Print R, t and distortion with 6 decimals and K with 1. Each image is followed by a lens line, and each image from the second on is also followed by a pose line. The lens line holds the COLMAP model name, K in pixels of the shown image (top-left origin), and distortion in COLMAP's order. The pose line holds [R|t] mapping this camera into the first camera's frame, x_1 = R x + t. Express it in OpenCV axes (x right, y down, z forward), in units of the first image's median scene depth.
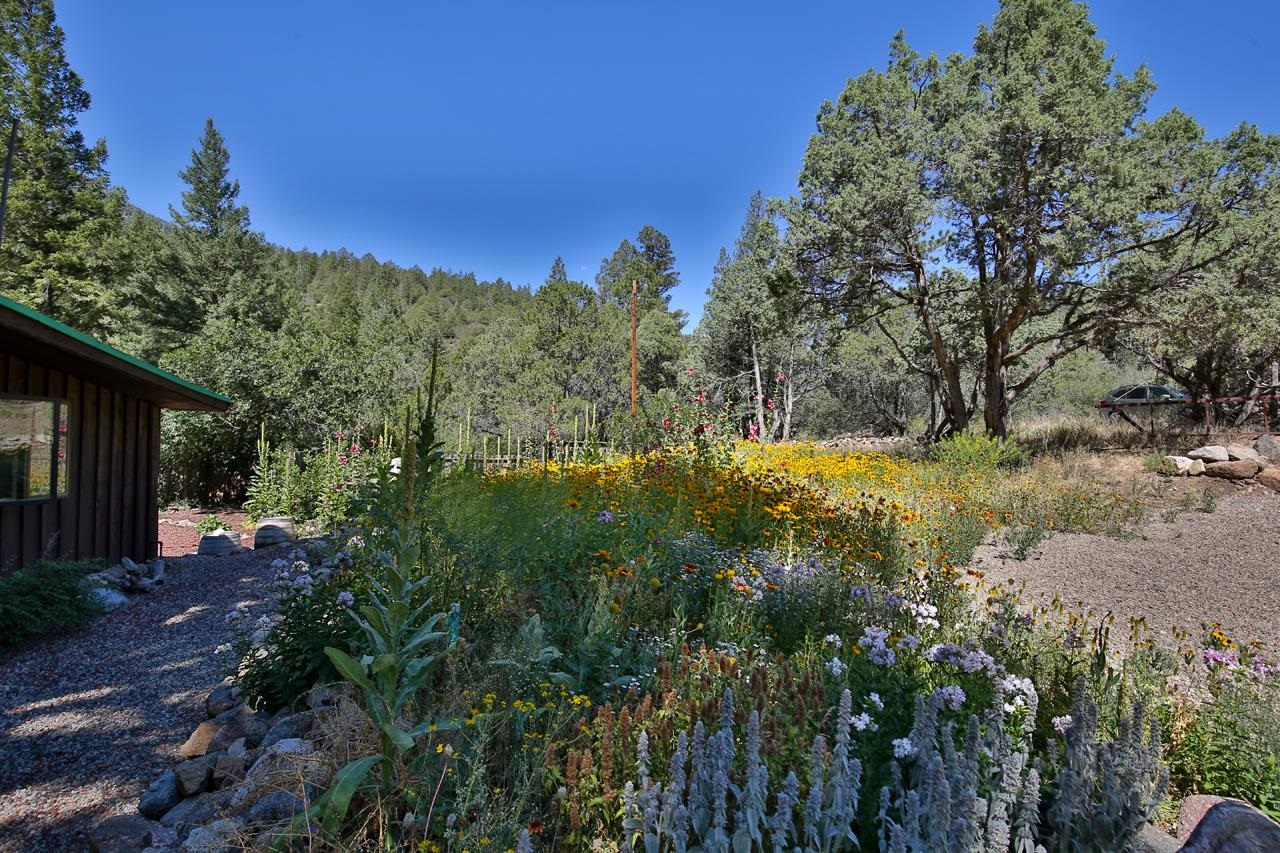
lens RADIAL K [[596.1, 0, 641.2], [0, 596.1, 418.3], [0, 0, 1]] dist [-0.013631, 0.001006]
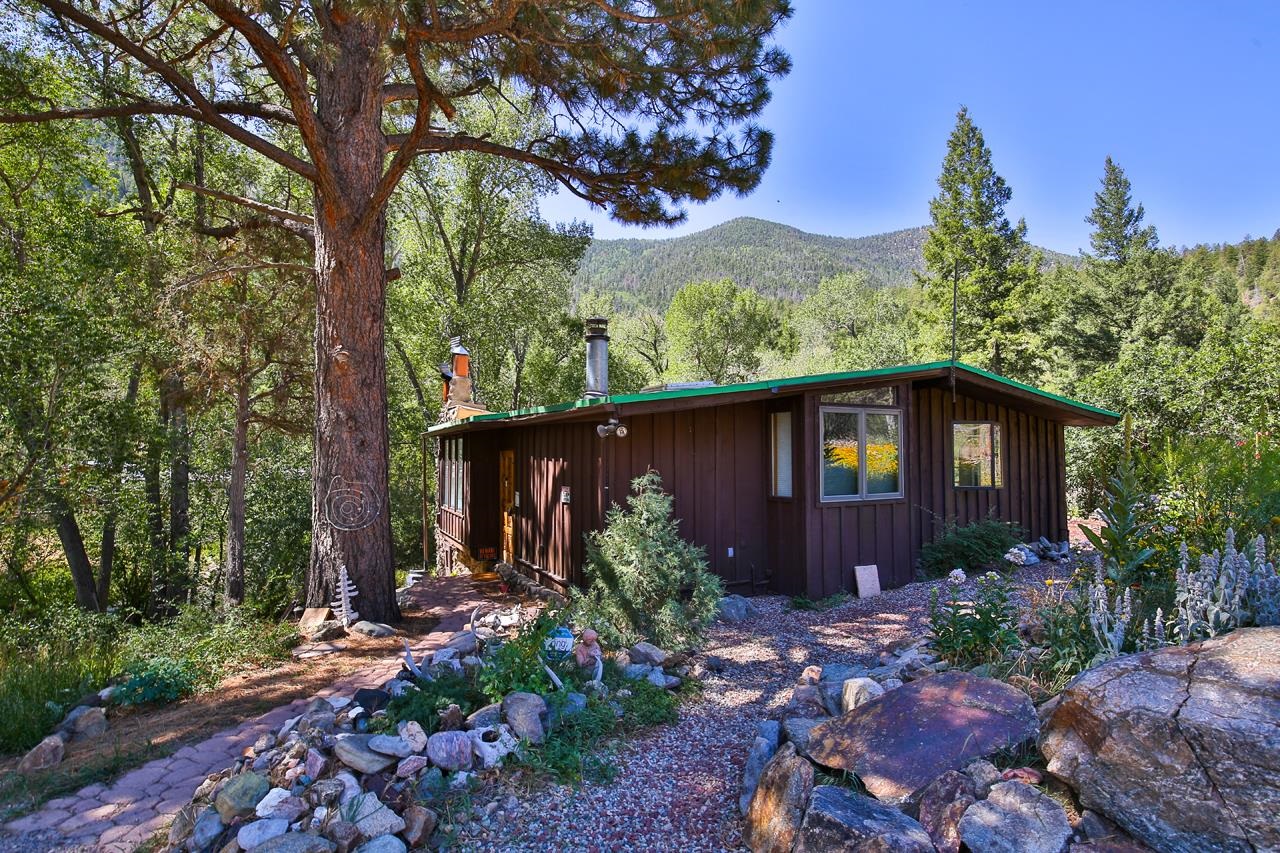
lens RADIAL K [[596.1, 0, 640.4], [0, 596.1, 426.0], [0, 0, 1]] dist [-0.013631, 0.001006]
pose [[0.223804, -0.062333, -0.972639, 0.081952], [0.026752, 0.997970, -0.057801, 0.012089], [0.974267, -0.013083, 0.225017, -0.063830]]
